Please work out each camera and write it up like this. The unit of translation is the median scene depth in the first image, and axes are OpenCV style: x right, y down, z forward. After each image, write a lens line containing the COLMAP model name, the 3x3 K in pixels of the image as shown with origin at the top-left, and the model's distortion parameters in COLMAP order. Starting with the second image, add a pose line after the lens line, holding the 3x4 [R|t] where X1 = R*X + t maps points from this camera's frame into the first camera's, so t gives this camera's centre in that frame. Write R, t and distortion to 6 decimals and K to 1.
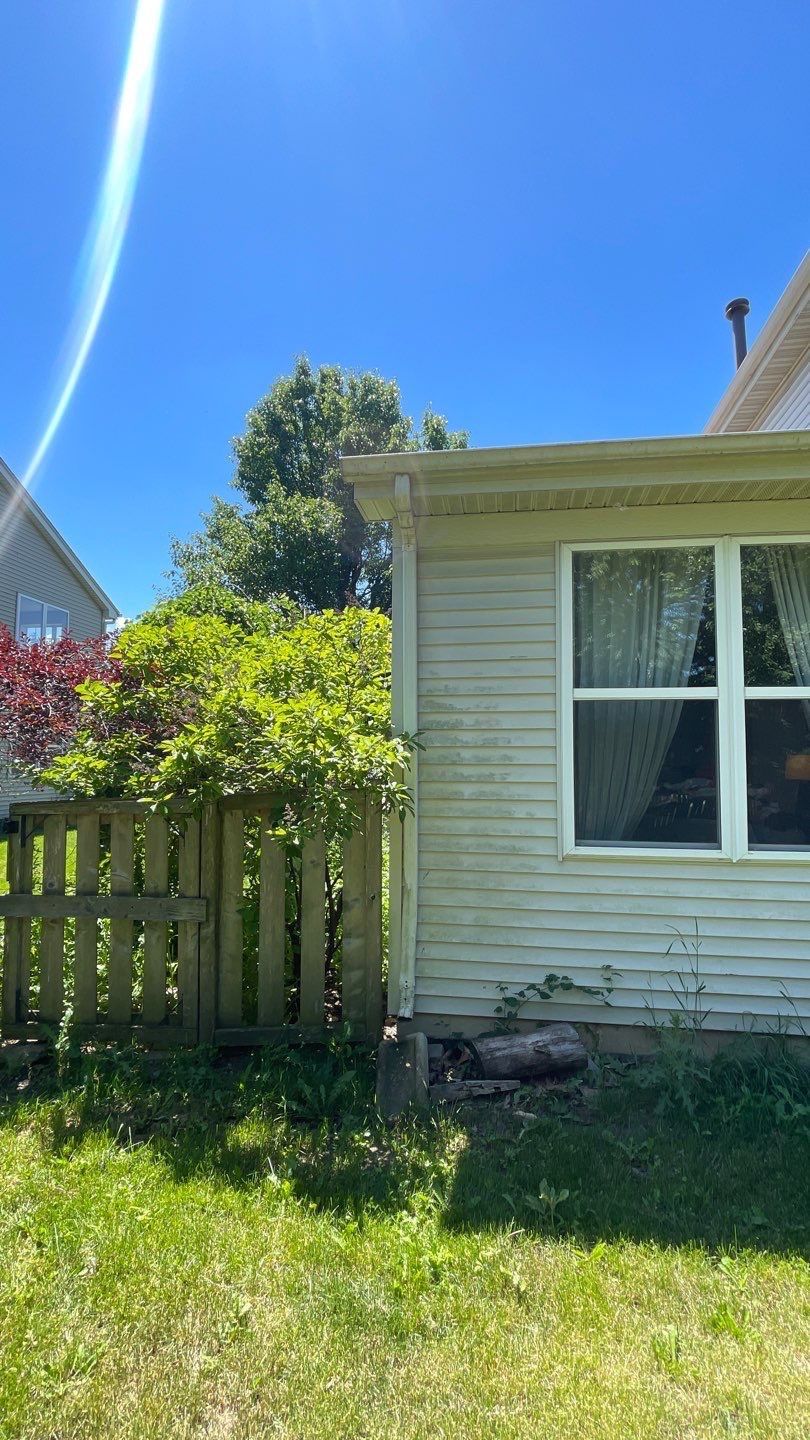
lens RADIAL K [[641.2, 0, 405.0], [0, 641.2, 720.0], [0, 0, 1]] dist [0.018449, -0.000028]
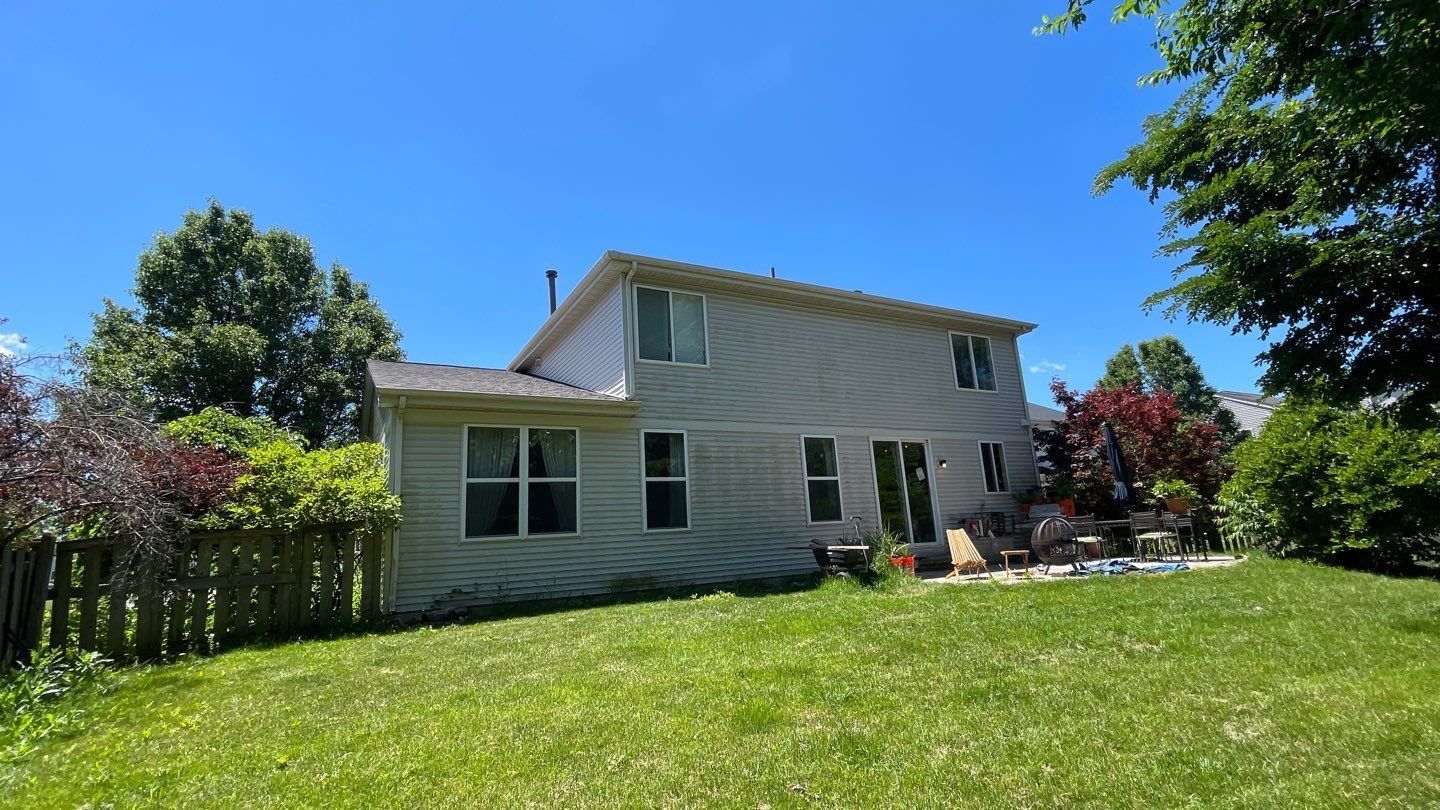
lens RADIAL K [[641.2, 0, 720.0], [0, 641.2, 405.0], [0, 0, 1]] dist [0.018449, -0.000028]
pose [[0.778800, 0.074840, 0.622792, -0.599222], [0.025097, 0.988344, -0.150153, 0.076331], [-0.626770, 0.132569, 0.767844, -1.730110]]
